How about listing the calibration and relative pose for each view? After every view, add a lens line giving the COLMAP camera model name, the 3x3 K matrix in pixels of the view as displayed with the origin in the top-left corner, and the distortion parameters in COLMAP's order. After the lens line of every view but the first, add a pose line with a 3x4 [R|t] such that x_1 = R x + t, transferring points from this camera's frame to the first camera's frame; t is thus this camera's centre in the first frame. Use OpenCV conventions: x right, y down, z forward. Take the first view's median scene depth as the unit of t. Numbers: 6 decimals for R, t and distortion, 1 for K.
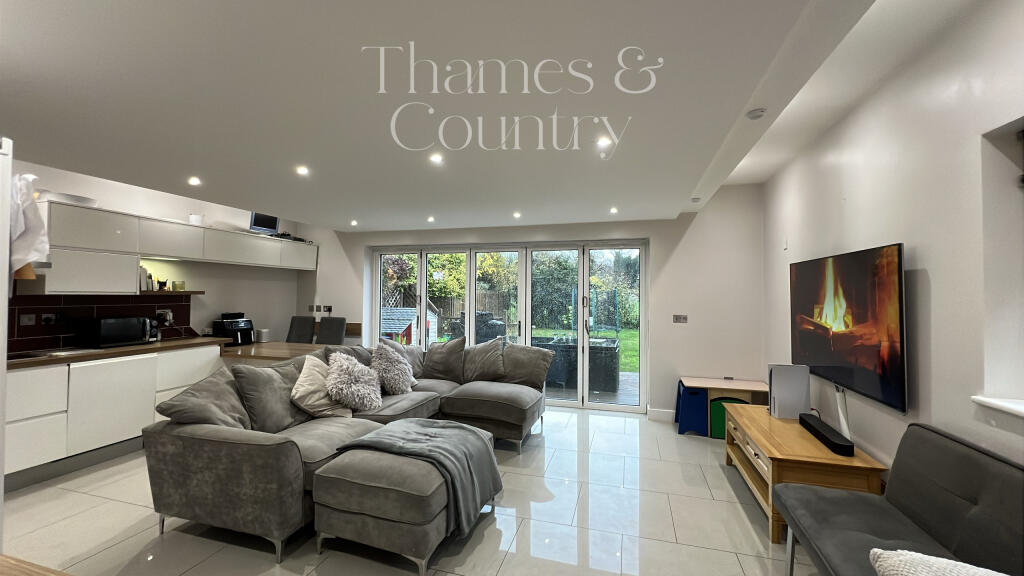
lens RADIAL K [[411.6, 0, 507.9], [0, 411.6, 289.6], [0, 0, 1]] dist [-0.002200, 0.001022]
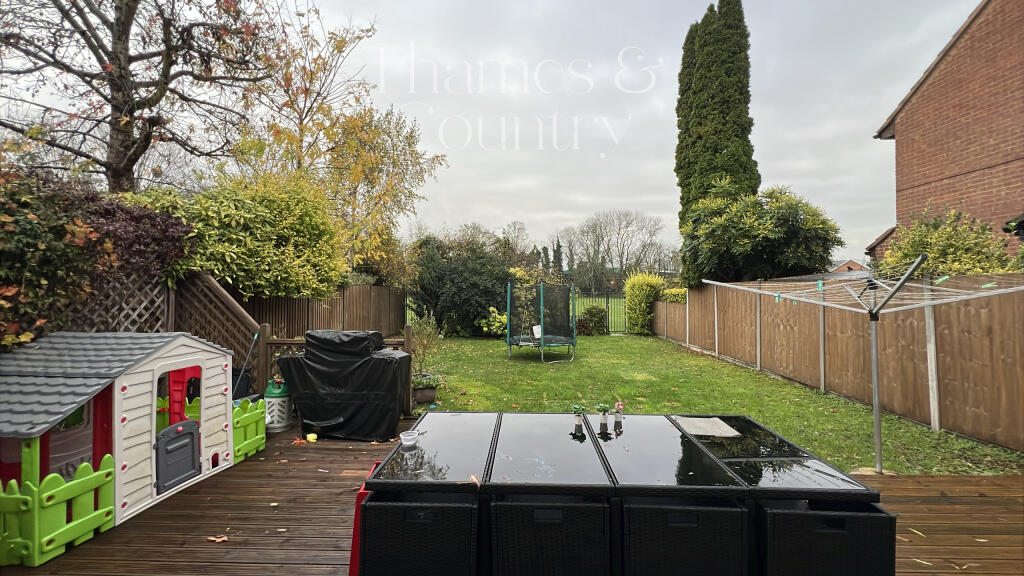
lens RADIAL K [[411.6, 0, 510.5], [0, 411.6, 285.6], [0, 0, 1]] dist [-0.002200, 0.001022]
pose [[0.963582, -0.001581, 0.267408, -0.048777], [0.002175, 0.999996, -0.001925, 0.011682], [-0.267403, 0.002436, 0.963582, 1.151561]]
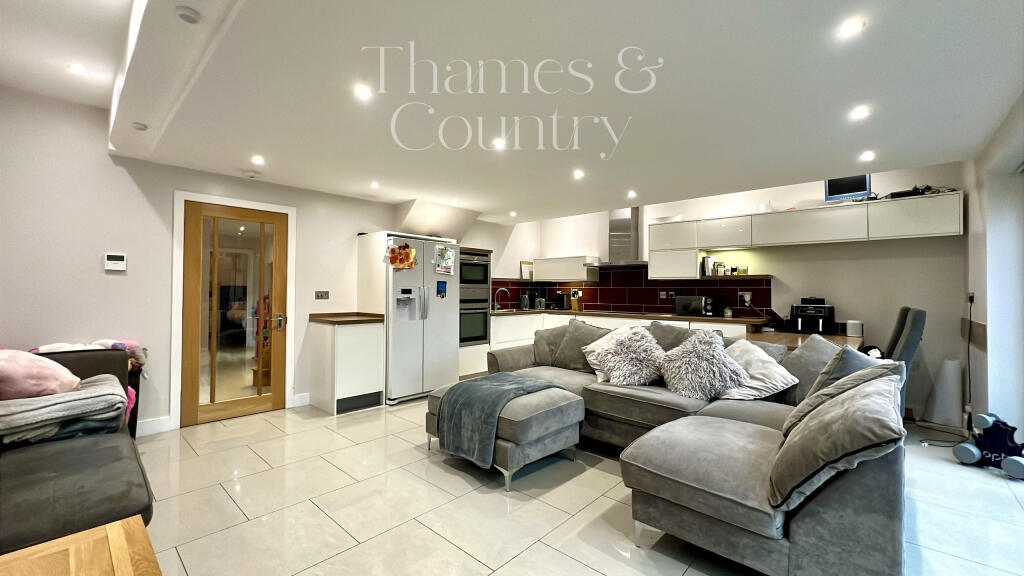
lens RADIAL K [[411.6, 0, 512.7], [0, 411.6, 287.5], [0, 0, 1]] dist [-0.002200, 0.001022]
pose [[-0.435879, -0.019121, -0.899802, 0.453374], [-0.002595, 0.999797, -0.019989, 0.055559], [0.900001, -0.006378, -0.435840, 0.834113]]
